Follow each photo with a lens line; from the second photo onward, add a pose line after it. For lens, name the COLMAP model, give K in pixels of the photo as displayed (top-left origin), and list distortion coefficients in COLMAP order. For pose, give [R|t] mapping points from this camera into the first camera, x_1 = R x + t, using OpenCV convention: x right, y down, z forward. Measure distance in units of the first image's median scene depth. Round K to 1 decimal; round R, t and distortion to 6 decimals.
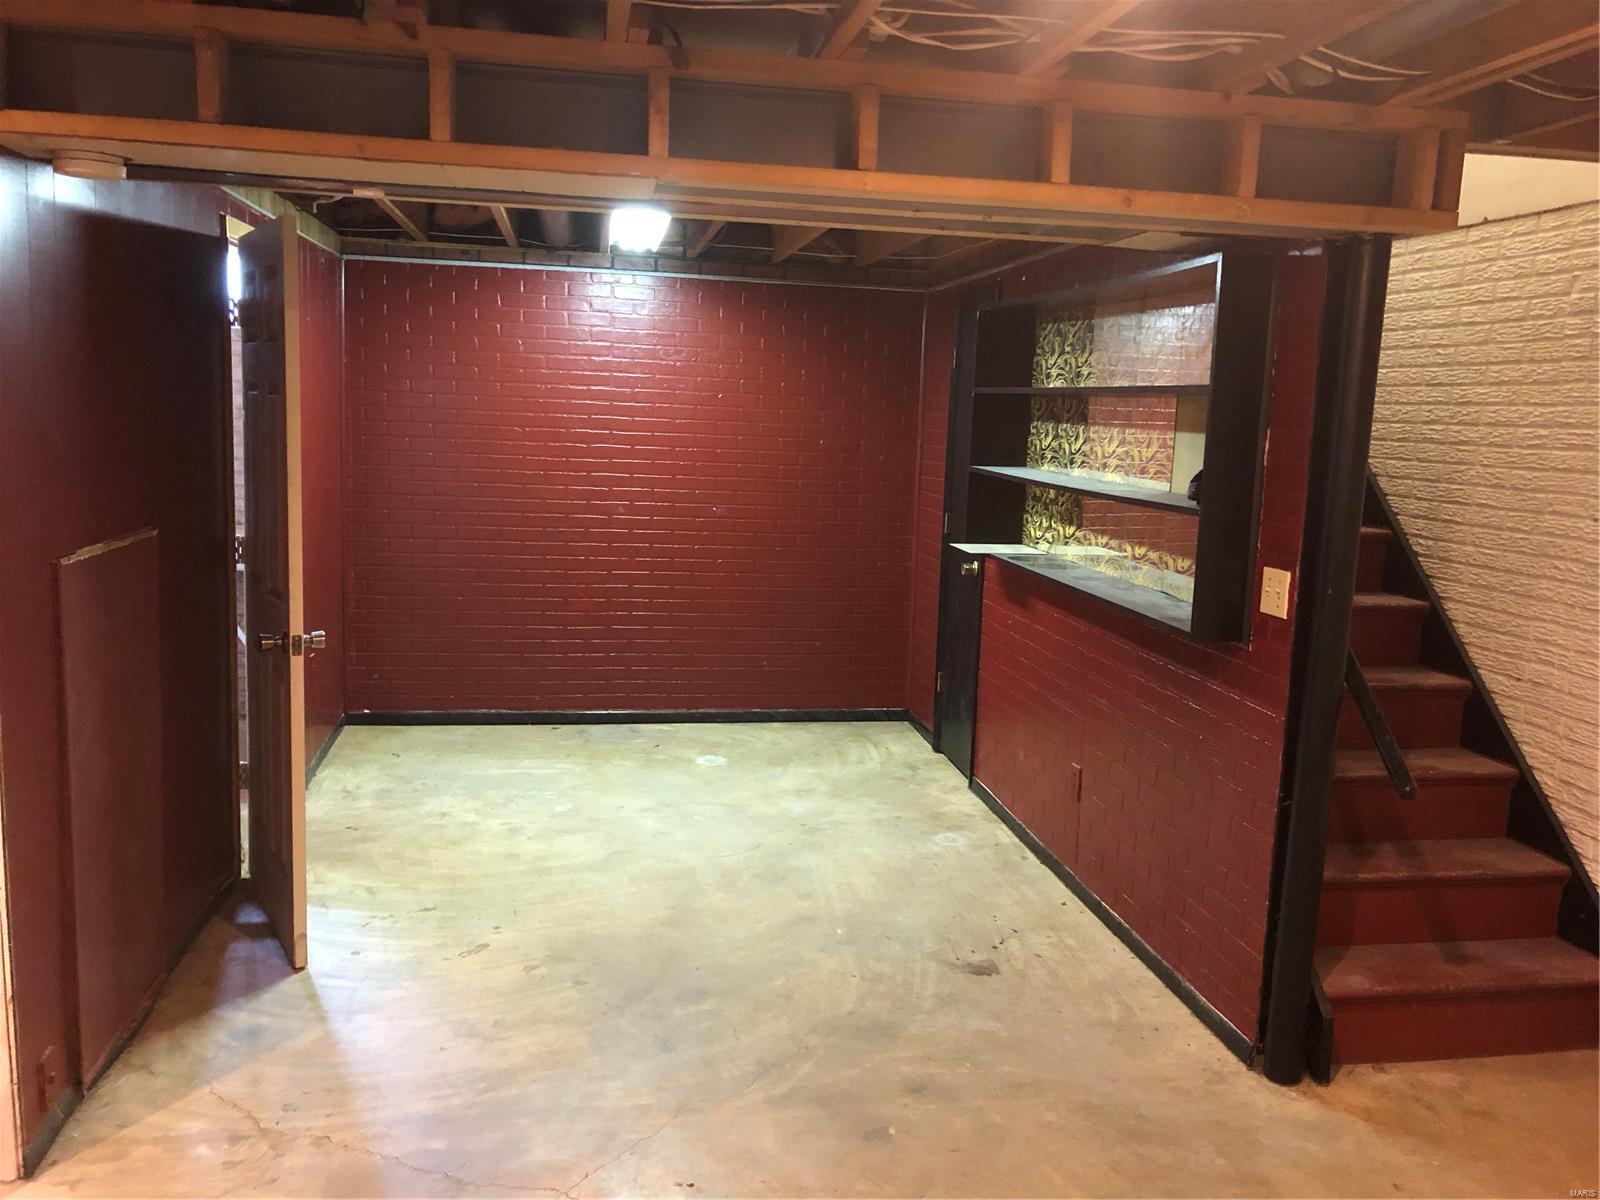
lens RADIAL K [[1312.8, 0, 803.9], [0, 1312.8, 594.3], [0, 0, 1]] dist [0.019134, -0.008871]
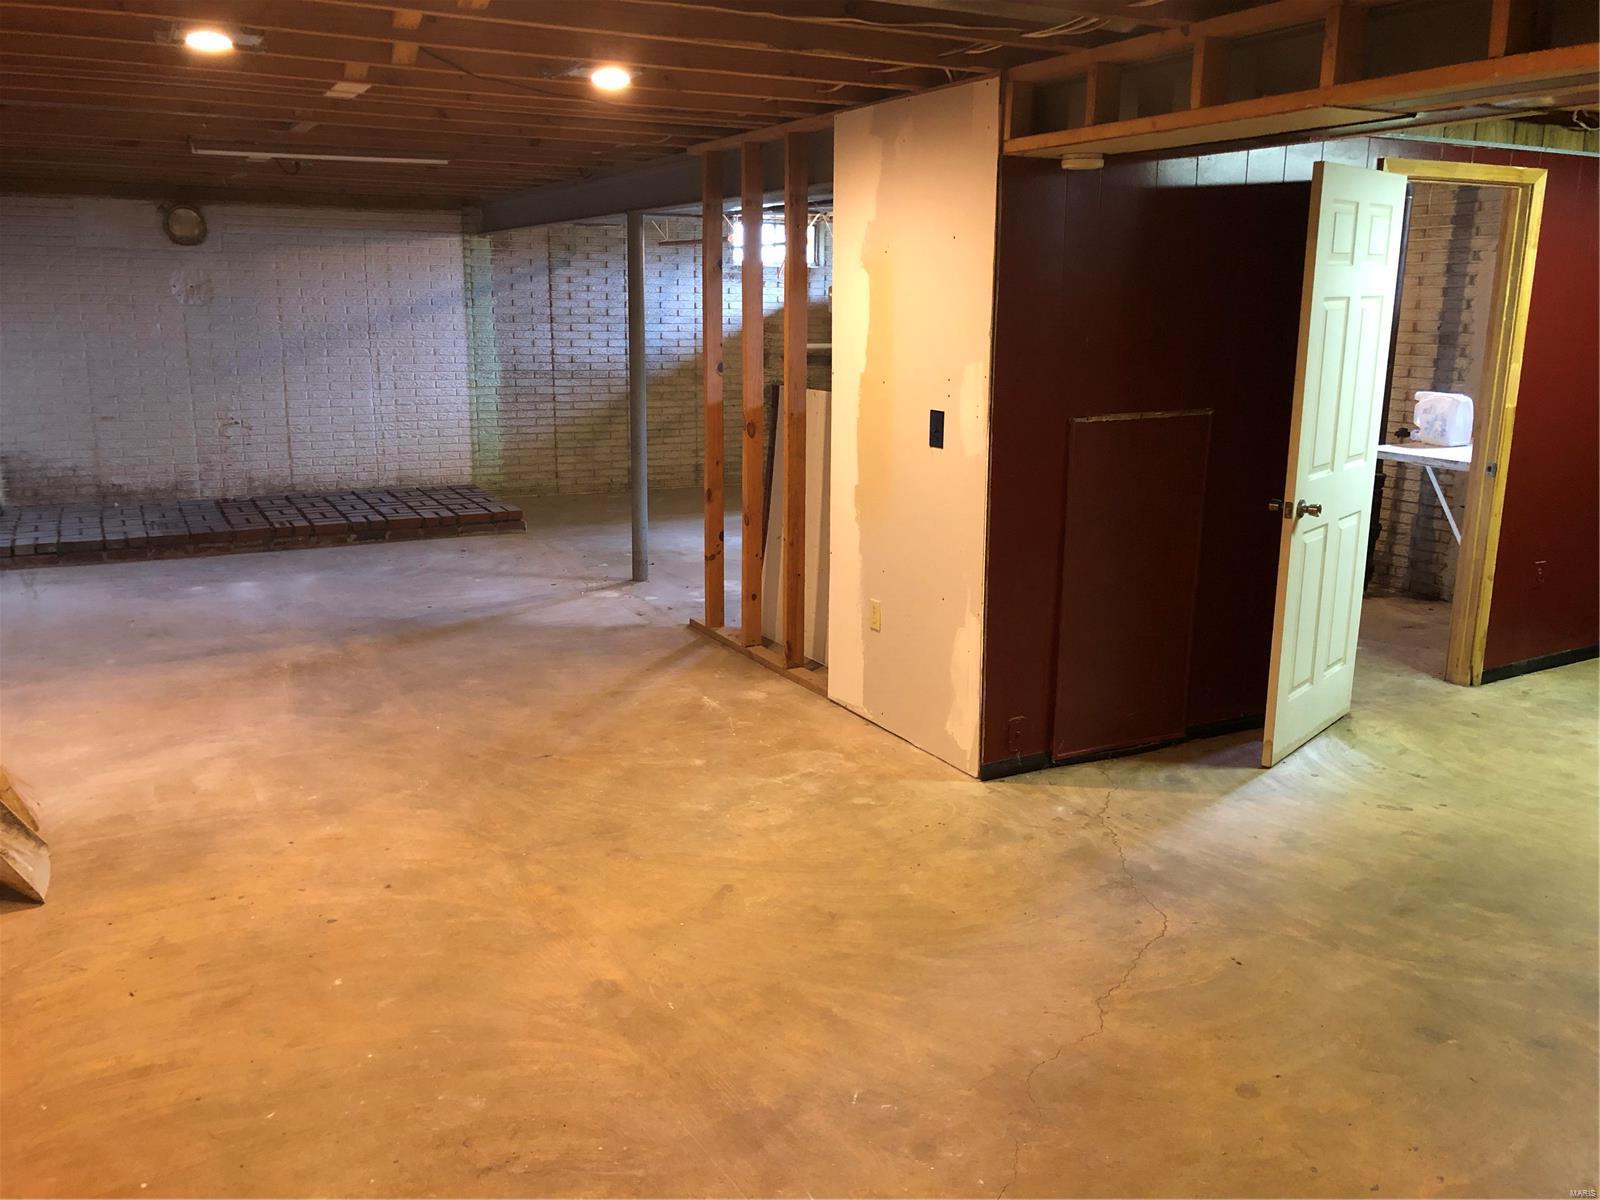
lens RADIAL K [[1312.8, 0, 803.0], [0, 1312.8, 601.1], [0, 0, 1]] dist [0.019134, -0.008871]
pose [[0.310544, 0.178840, -0.933584, 0.685362], [-0.131248, 0.980802, 0.144227, 0.003230], [0.941455, 0.077742, 0.328054, 0.165627]]
